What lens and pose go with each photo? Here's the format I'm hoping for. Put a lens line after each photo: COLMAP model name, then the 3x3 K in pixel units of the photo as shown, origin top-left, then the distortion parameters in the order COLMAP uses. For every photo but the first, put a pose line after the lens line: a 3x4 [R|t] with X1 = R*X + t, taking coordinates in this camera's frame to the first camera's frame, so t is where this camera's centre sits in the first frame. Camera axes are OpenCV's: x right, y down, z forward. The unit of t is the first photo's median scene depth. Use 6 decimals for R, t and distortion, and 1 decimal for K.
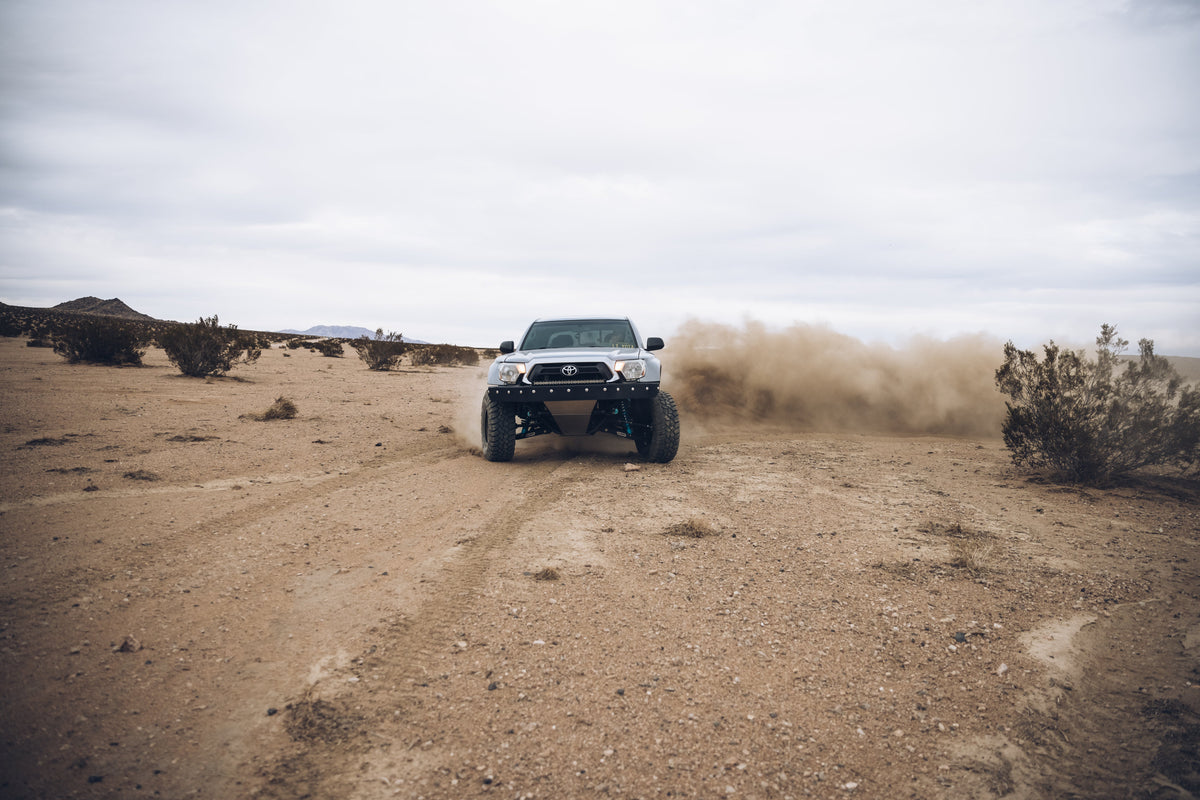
lens RADIAL K [[831.0, 0, 595.1], [0, 831.0, 402.3], [0, 0, 1]] dist [0.007157, 0.005864]
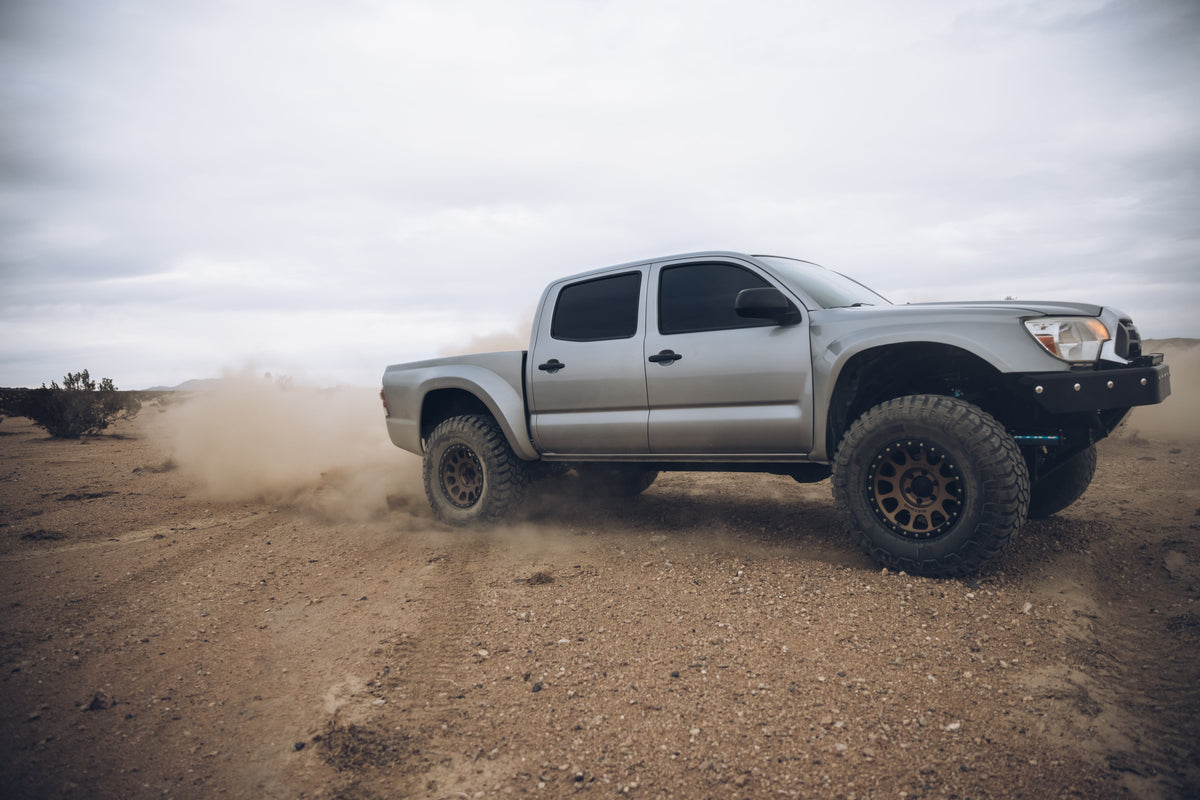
lens RADIAL K [[831.0, 0, 600.2], [0, 831.0, 397.3], [0, 0, 1]] dist [0.007157, 0.005864]
pose [[0.986785, -0.085543, 0.137616, -0.149329], [0.090994, 0.995277, -0.033807, 0.057381], [-0.134075, 0.045883, 0.989908, 0.061824]]
